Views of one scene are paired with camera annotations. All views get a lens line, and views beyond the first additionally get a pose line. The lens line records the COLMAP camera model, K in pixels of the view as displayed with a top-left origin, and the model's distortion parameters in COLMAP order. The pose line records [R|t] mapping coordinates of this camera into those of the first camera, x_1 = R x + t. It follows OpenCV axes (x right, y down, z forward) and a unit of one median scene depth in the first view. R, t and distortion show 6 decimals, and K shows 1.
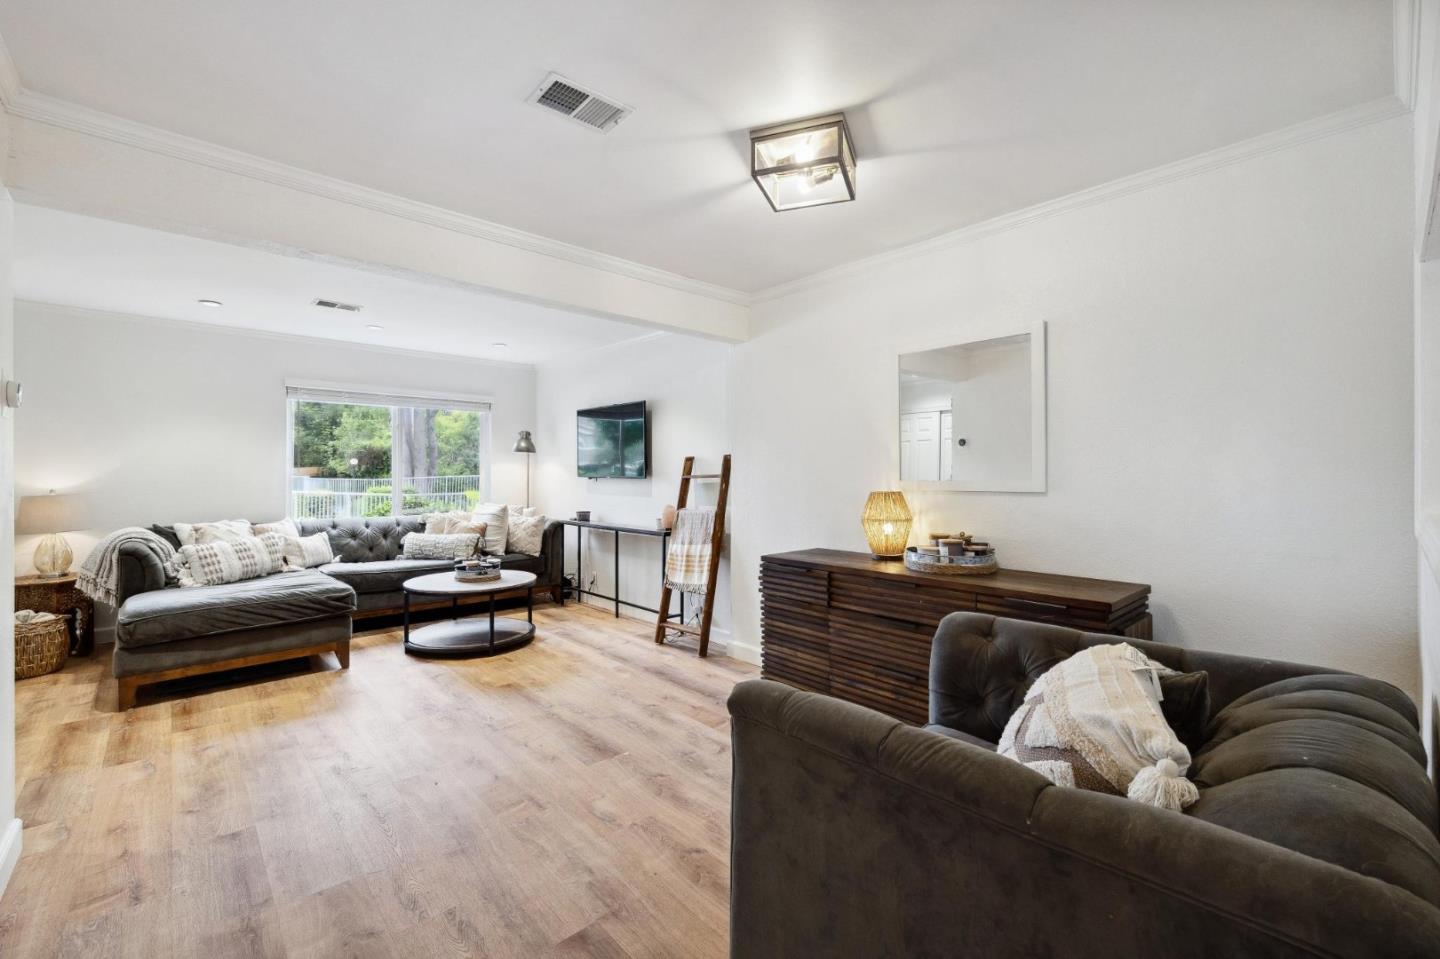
lens RADIAL K [[611.3, 0, 719.8], [0, 611.3, 473.6], [0, 0, 1]] dist [-0.000025, -0.000071]
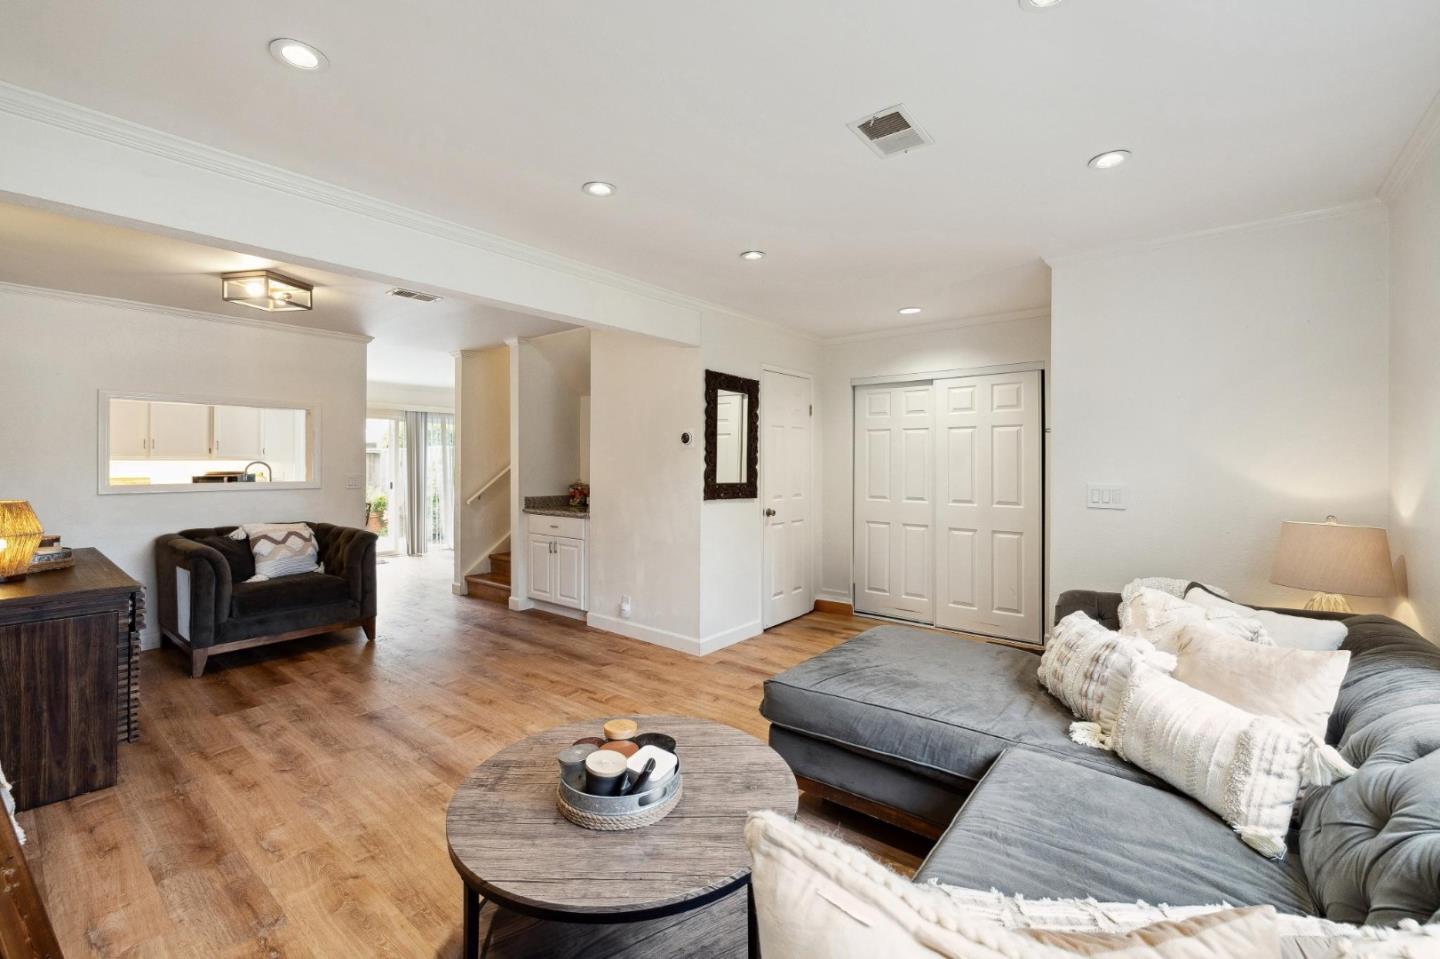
lens RADIAL K [[610.0, 0, 712.5], [0, 610.0, 456.1], [0, 0, 1]] dist [-0.000488, 0.000044]
pose [[-0.990016, -0.004889, -0.140868, -0.584098], [-0.003643, 0.999952, -0.009100, -0.027484], [0.140906, -0.008496, -0.989987, 1.988438]]
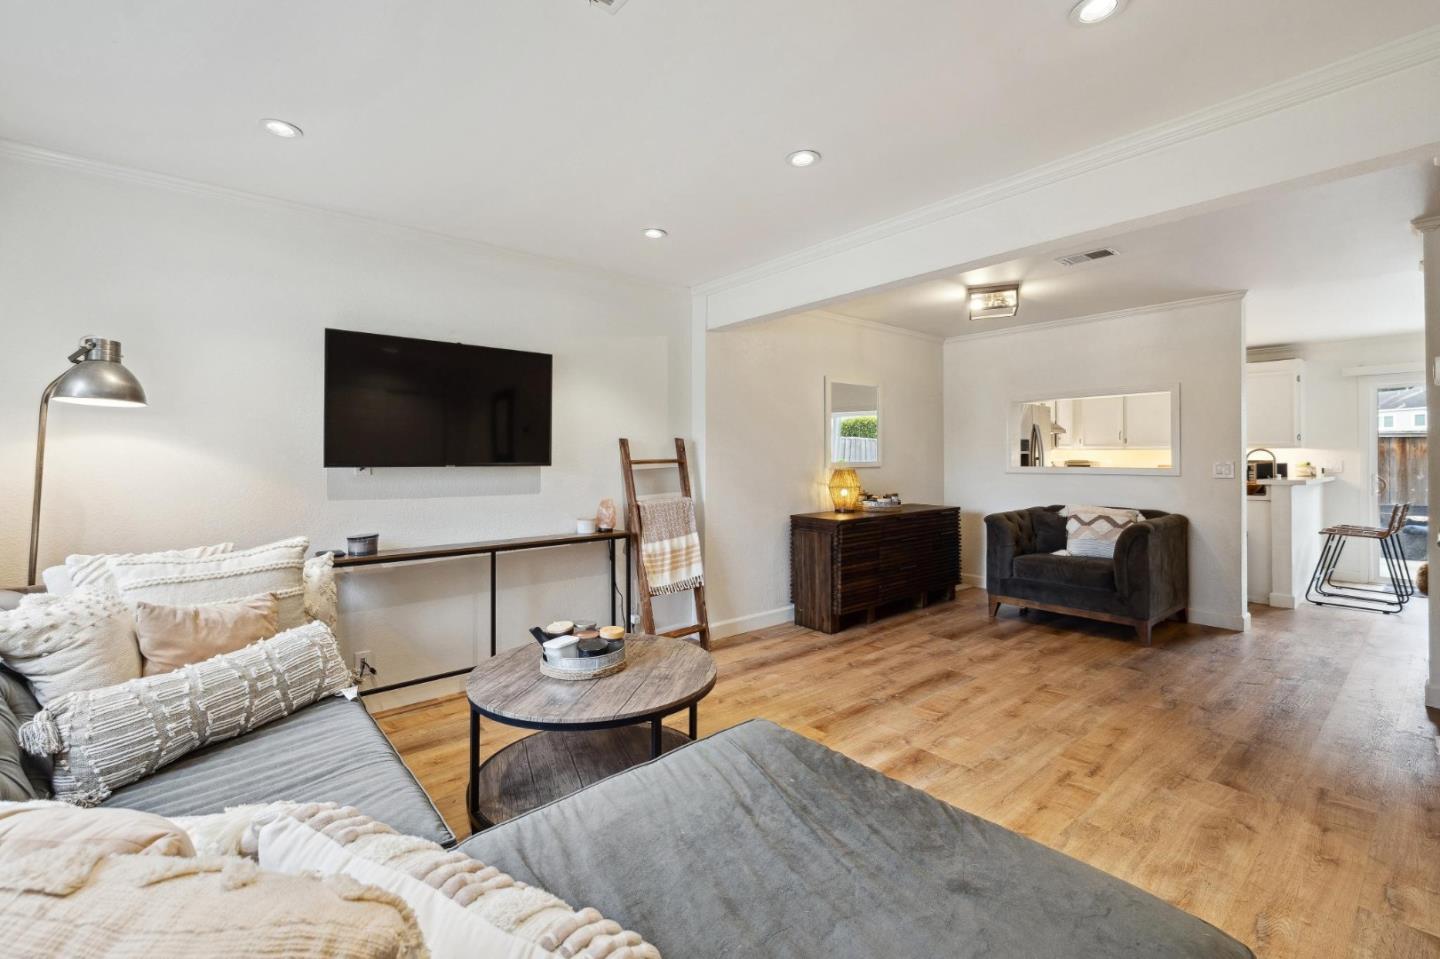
lens RADIAL K [[610.0, 0, 712.5], [0, 610.0, 456.1], [0, 0, 1]] dist [-0.000488, 0.000044]
pose [[0.045607, 0.001097, 0.998959, -1.319290], [0.004065, 0.999991, -0.001284, -0.002804], [-0.998951, 0.004120, 0.045602, 1.277081]]
